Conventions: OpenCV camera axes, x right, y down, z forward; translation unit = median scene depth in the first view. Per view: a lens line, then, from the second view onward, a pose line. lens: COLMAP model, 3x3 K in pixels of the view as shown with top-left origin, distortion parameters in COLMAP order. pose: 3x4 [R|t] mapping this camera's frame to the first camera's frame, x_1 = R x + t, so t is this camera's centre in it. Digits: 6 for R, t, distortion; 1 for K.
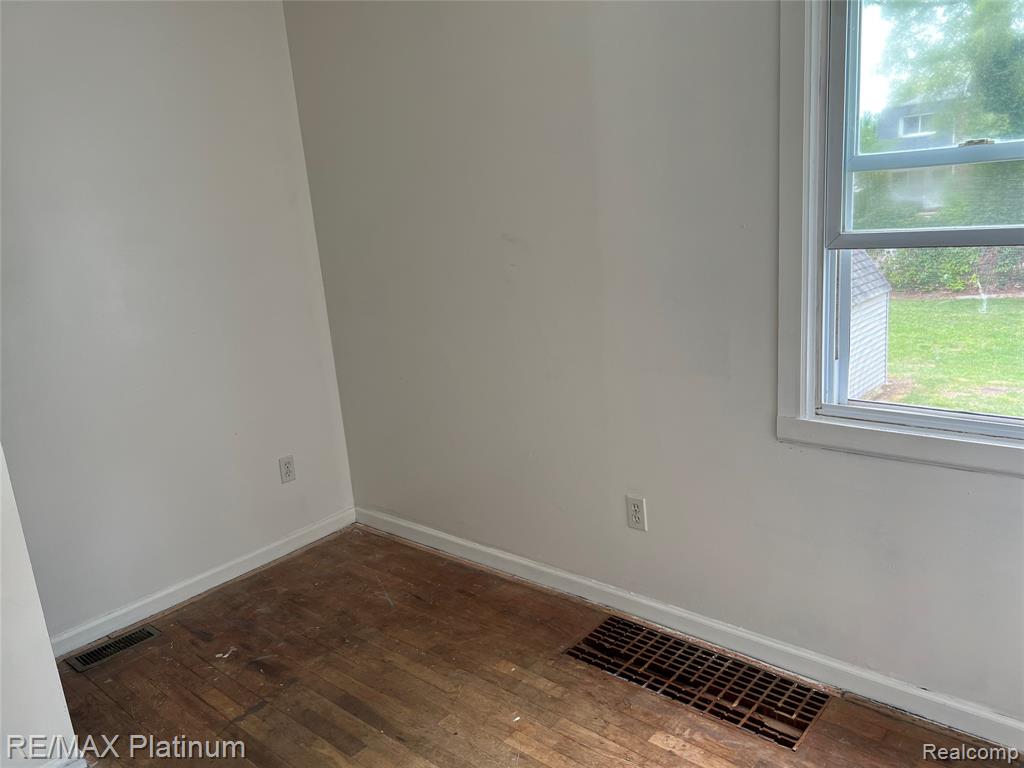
lens RADIAL K [[771.5, 0, 511.7], [0, 771.5, 386.7], [0, 0, 1]] dist [0.016078, -0.009811]
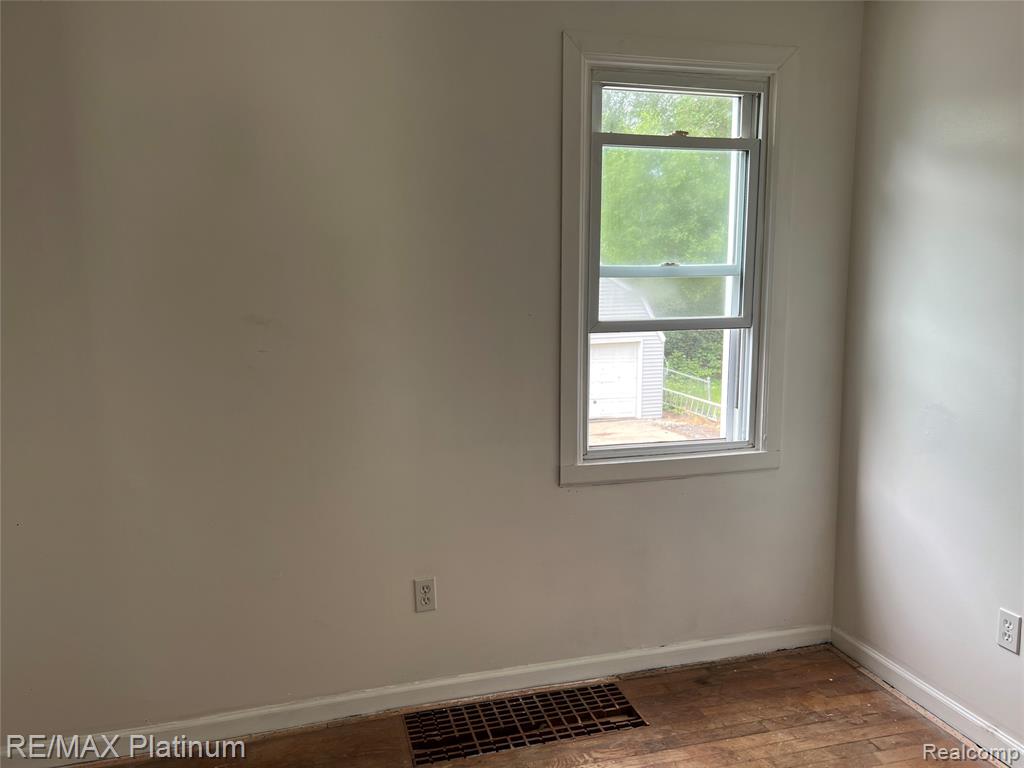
lens RADIAL K [[771.5, 0, 511.2], [0, 771.5, 381.2], [0, 0, 1]] dist [0.016078, -0.009811]
pose [[0.528474, -0.033774, 0.848277, -0.684785], [0.163642, 0.984522, -0.062750, -0.029357], [-0.833028, 0.171975, 0.525821, 0.374153]]
